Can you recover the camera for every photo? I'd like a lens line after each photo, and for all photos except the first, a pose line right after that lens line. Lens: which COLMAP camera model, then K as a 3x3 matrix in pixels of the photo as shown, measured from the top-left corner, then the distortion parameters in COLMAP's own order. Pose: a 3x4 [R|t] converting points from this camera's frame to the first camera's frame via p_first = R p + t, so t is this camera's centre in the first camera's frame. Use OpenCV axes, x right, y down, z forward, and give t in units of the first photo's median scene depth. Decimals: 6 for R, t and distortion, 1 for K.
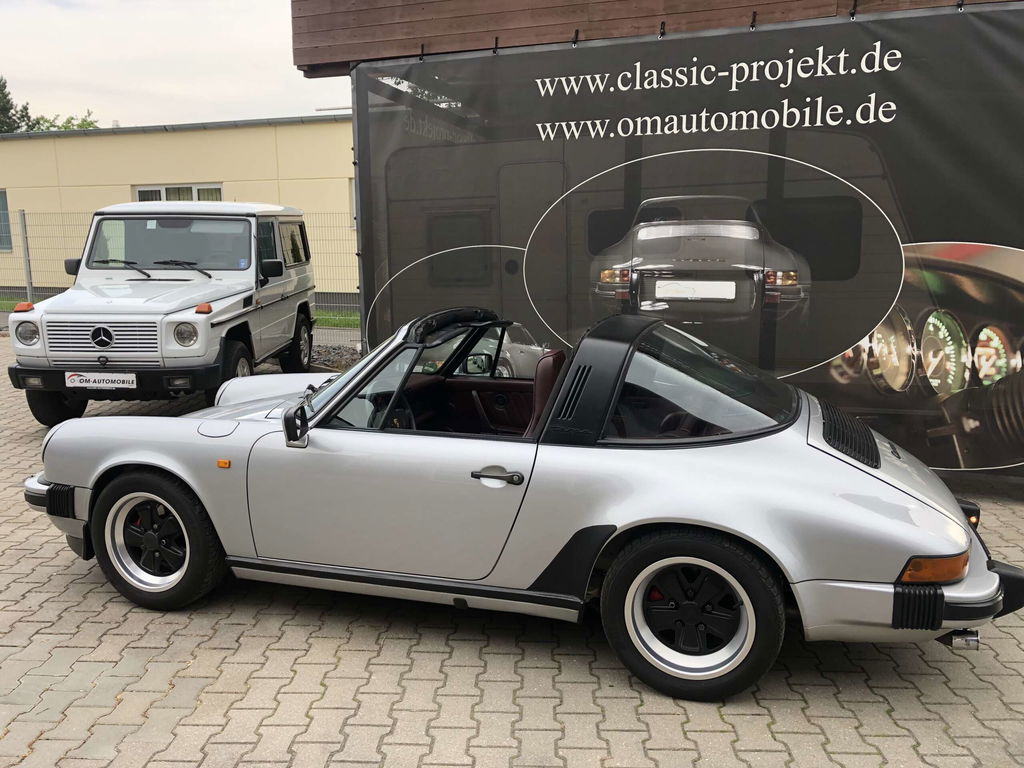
lens RADIAL K [[828.0, 0, 497.9], [0, 828.0, 385.7], [0, 0, 1]] dist [0.037893, -0.045419]
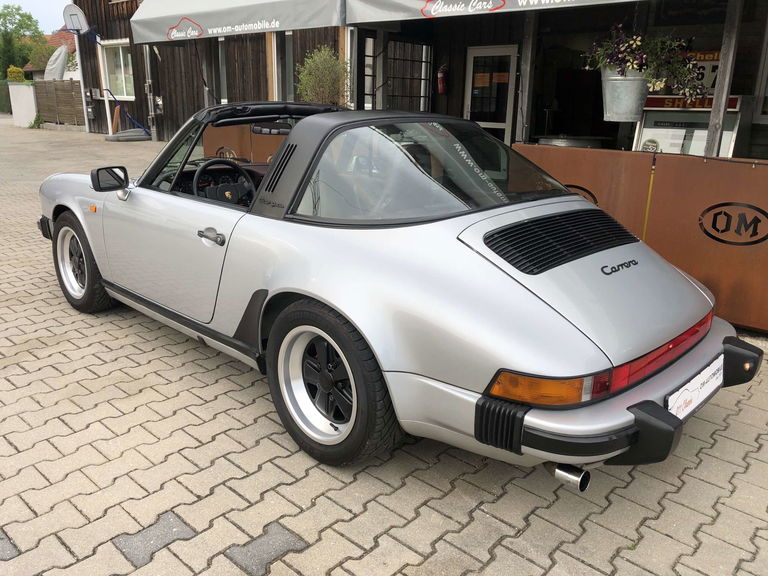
lens RADIAL K [[621.0, 0, 373.4], [0, 621.0, 289.3], [0, 0, 1]] dist [0.037893, -0.045419]
pose [[0.895262, 0.151039, -0.419157, 0.331427], [-0.099699, 0.984843, 0.141934, 0.020400], [0.434241, -0.085279, 0.896751, 0.180308]]
